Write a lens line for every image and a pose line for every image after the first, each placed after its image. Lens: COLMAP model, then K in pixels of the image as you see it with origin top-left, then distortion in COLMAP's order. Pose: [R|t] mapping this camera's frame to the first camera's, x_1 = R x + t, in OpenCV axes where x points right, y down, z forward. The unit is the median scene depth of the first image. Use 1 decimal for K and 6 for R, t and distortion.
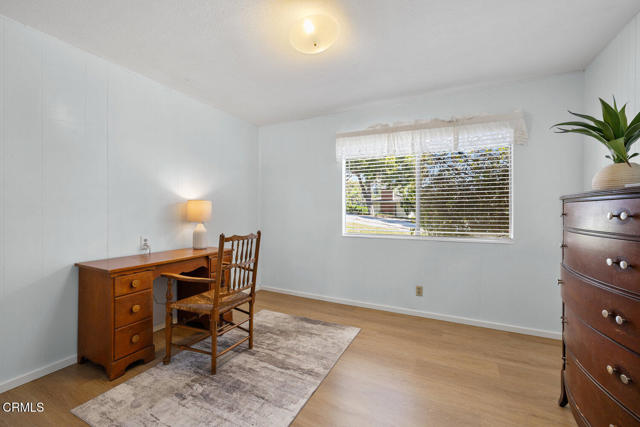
lens RADIAL K [[268.0, 0, 319.4], [0, 268.0, 210.8], [0, 0, 1]] dist [0.000465, 0.000038]
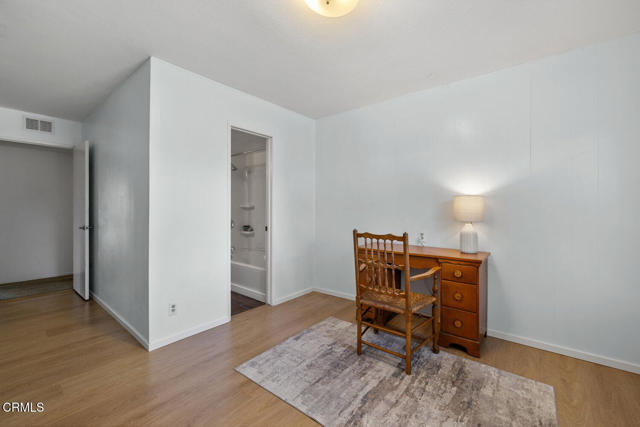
lens RADIAL K [[268.0, 0, 319.4], [0, 268.0, 210.8], [0, 0, 1]] dist [0.000465, 0.000038]
pose [[-0.219329, 0.003776, -0.975644, 0.700820], [-0.002496, 0.999987, 0.004432, 0.006062], [0.975648, 0.003407, -0.219317, 1.043359]]
